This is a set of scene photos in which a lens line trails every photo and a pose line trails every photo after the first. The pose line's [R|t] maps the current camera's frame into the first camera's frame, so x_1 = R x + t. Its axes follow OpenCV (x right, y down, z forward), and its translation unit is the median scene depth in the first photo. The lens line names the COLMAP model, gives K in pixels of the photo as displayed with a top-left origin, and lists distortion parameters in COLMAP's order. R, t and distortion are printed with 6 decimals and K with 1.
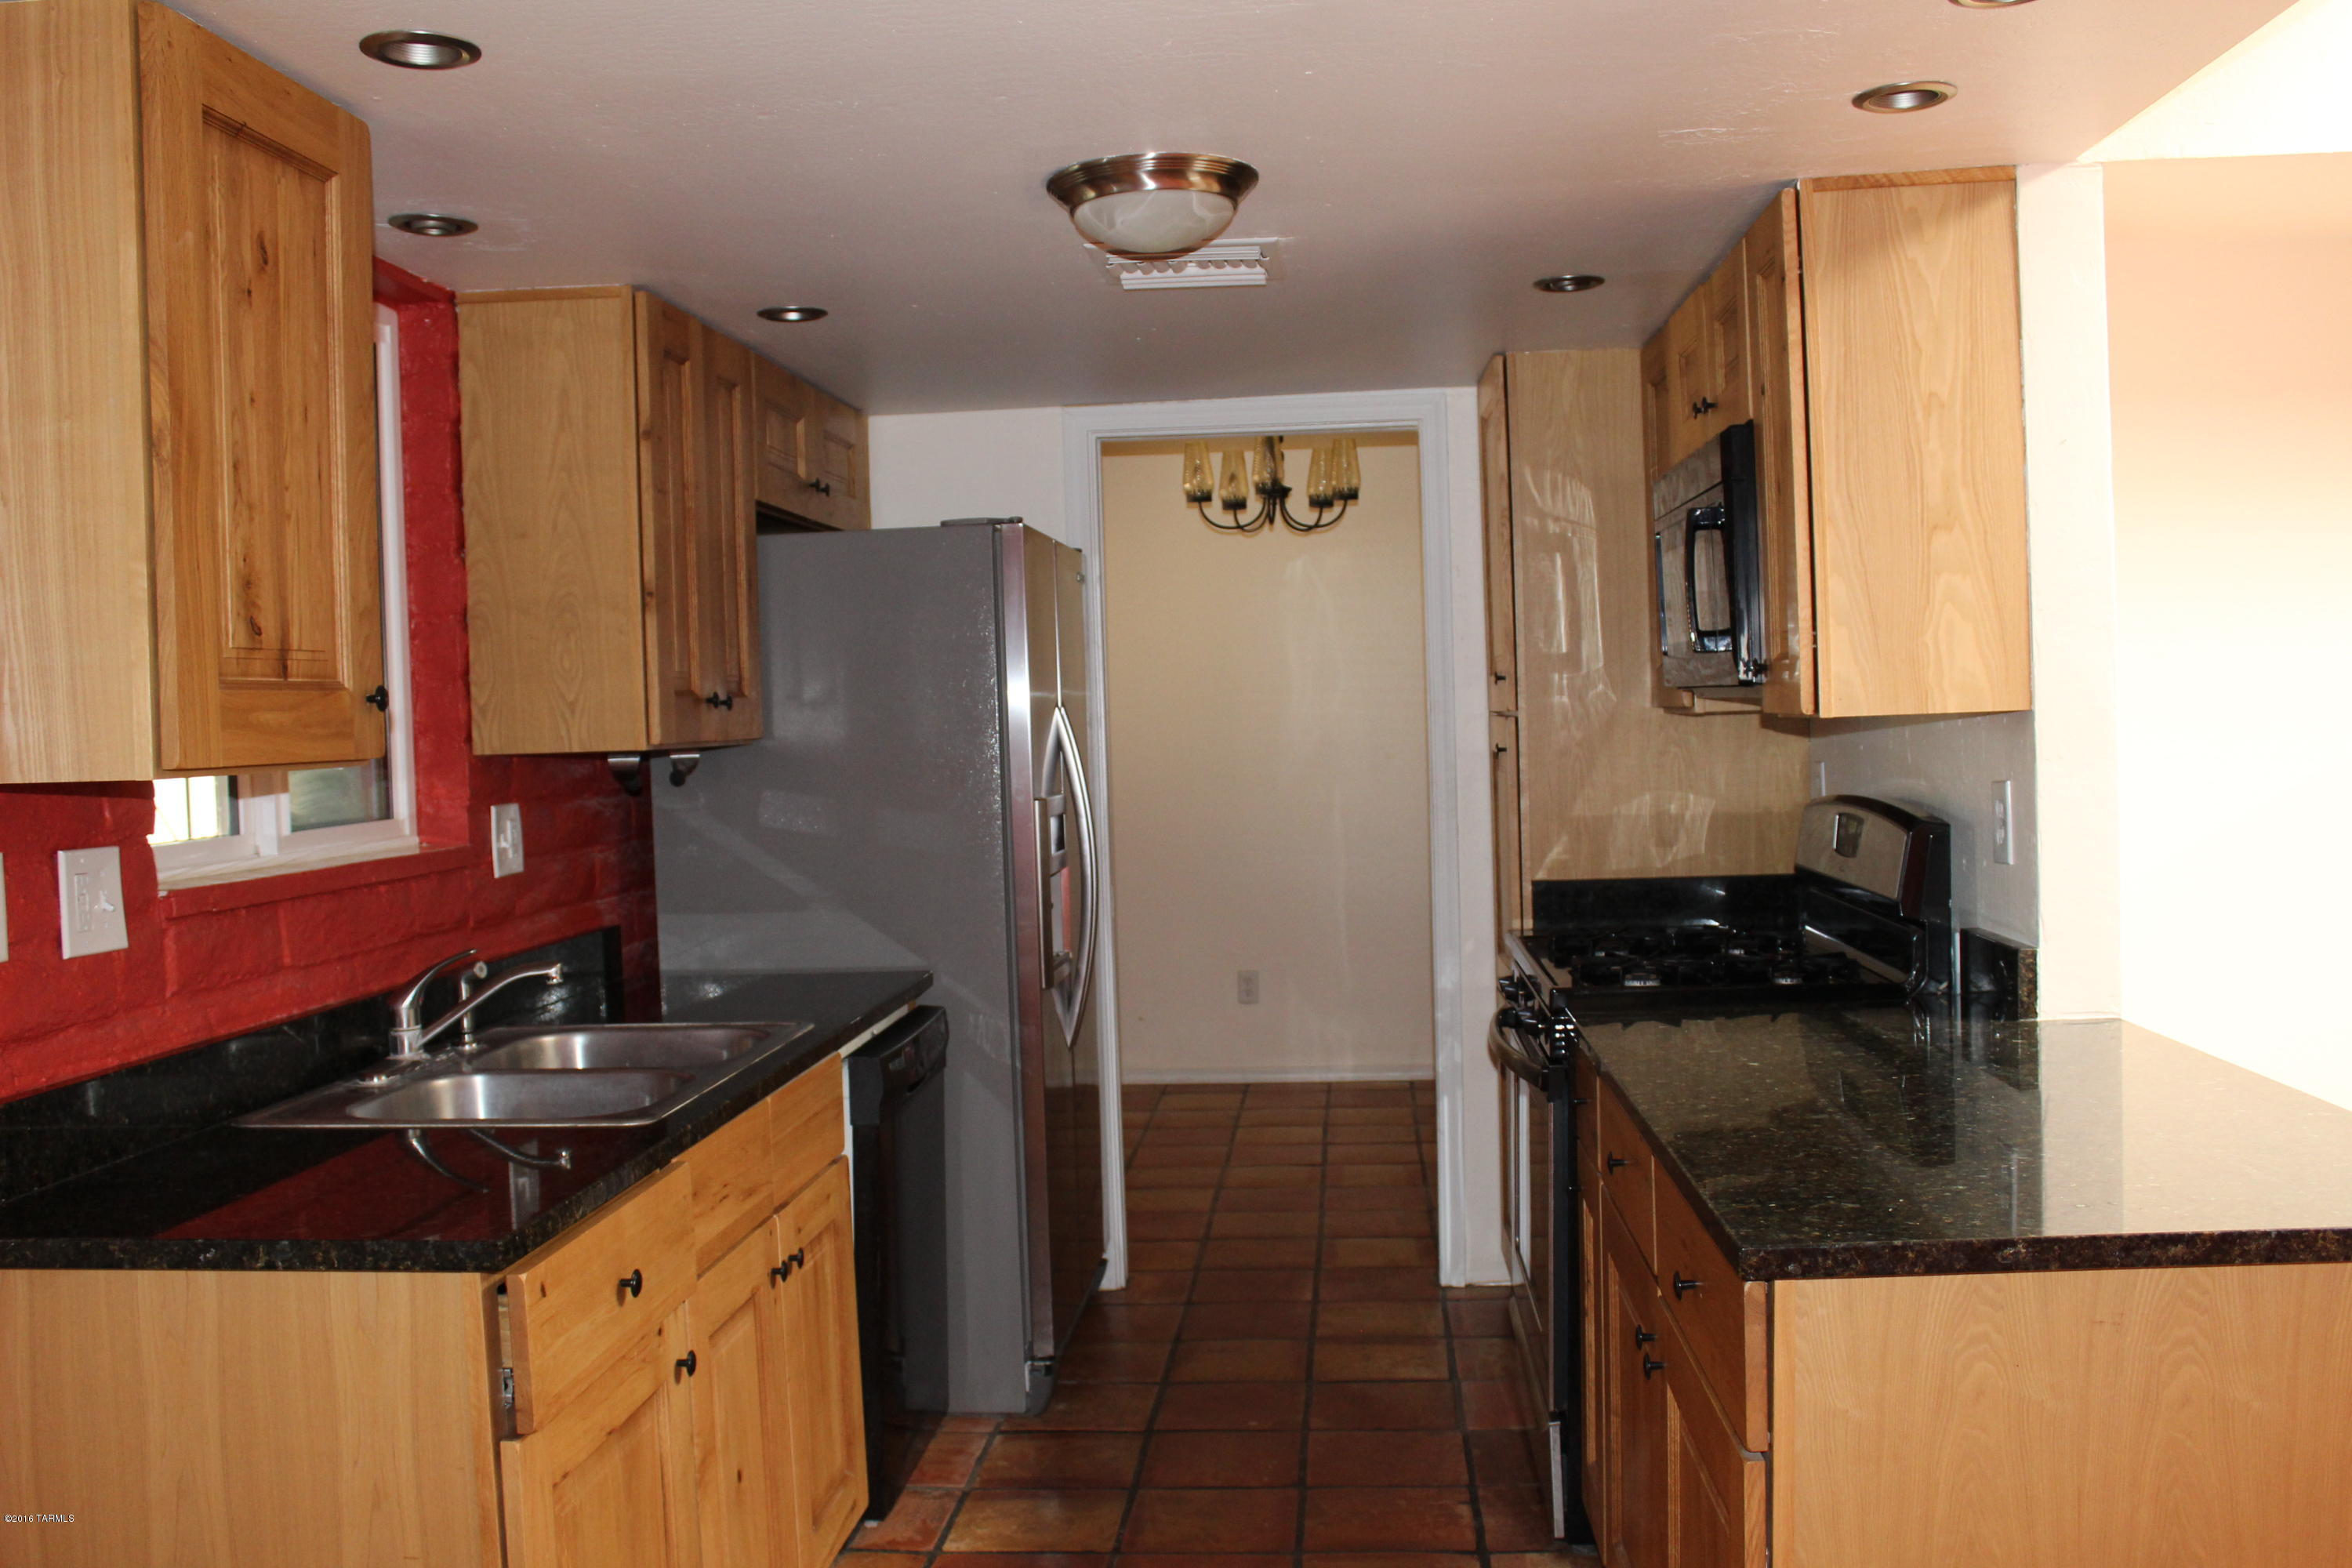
lens RADIAL K [[2117.0, 0, 1167.8], [0, 2117.0, 813.6], [0, 0, 1]] dist [-0.149331, 0.148865]
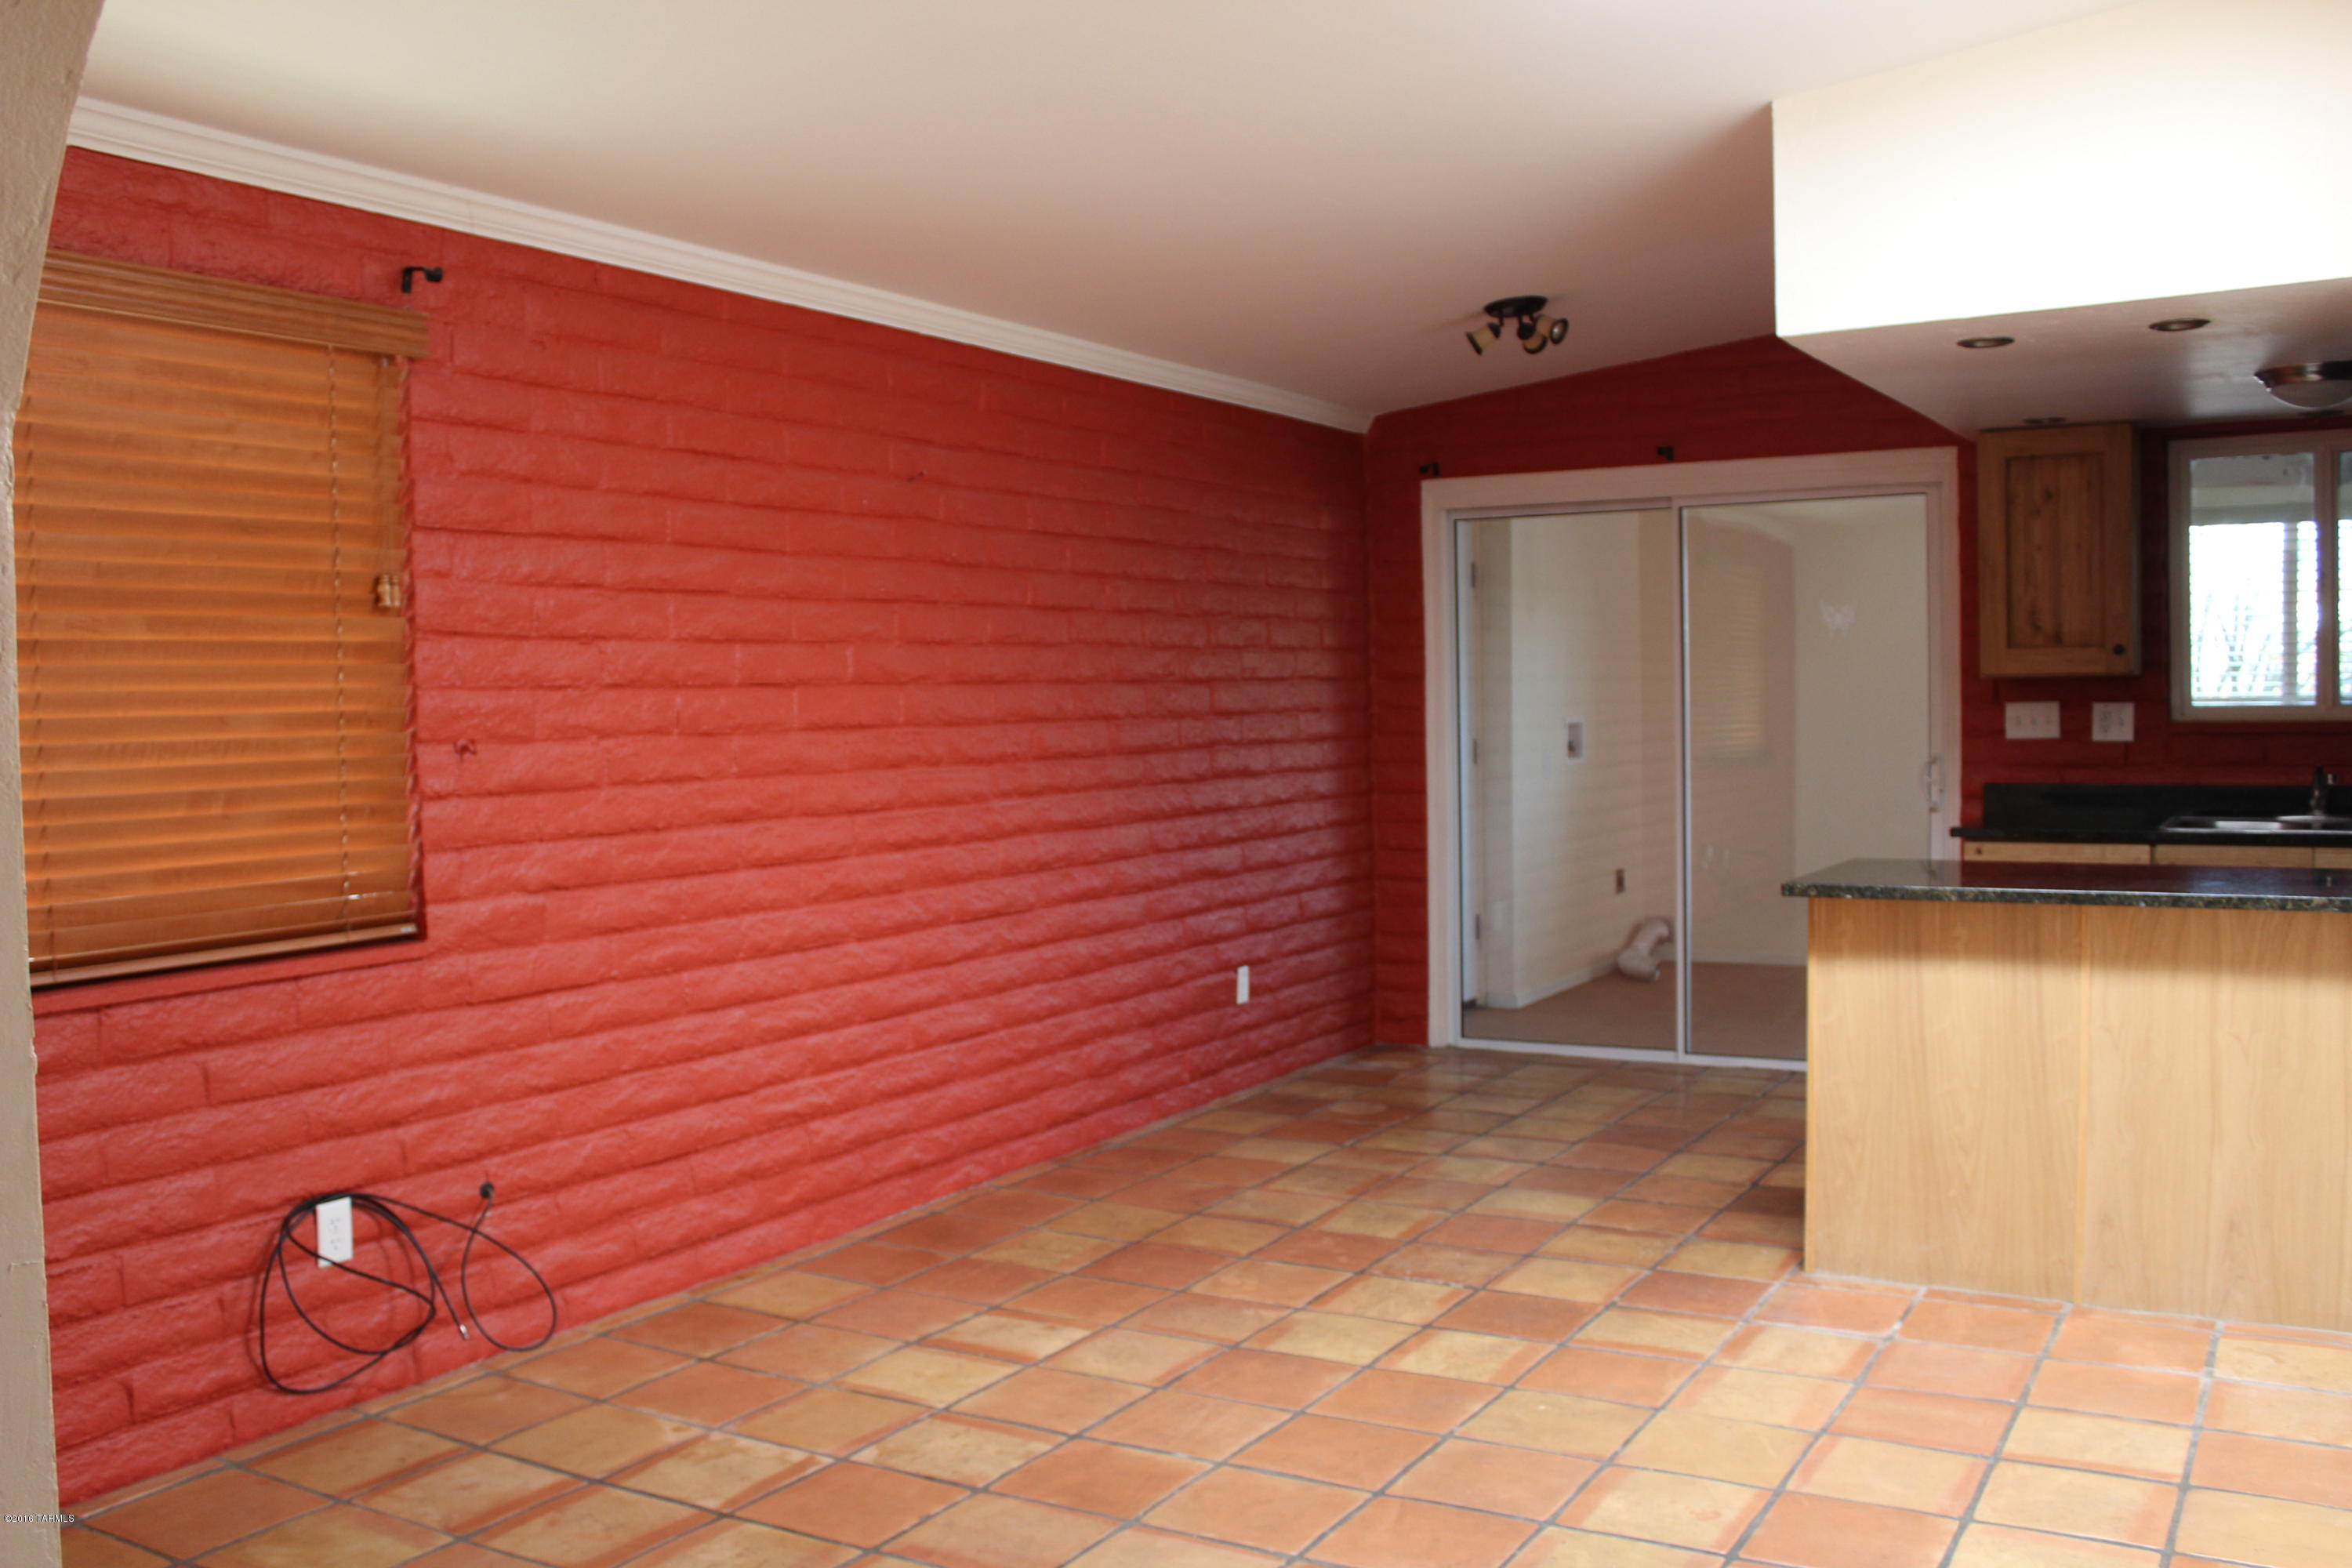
lens RADIAL K [[2117.0, 0, 1167.8], [0, 2117.0, 813.6], [0, 0, 1]] dist [-0.149331, 0.148865]
pose [[-0.423286, 0.093109, -0.901199, 2.008565], [-0.008527, 0.994252, 0.106728, -0.094789], [0.905956, 0.052861, -0.420059, 0.828133]]
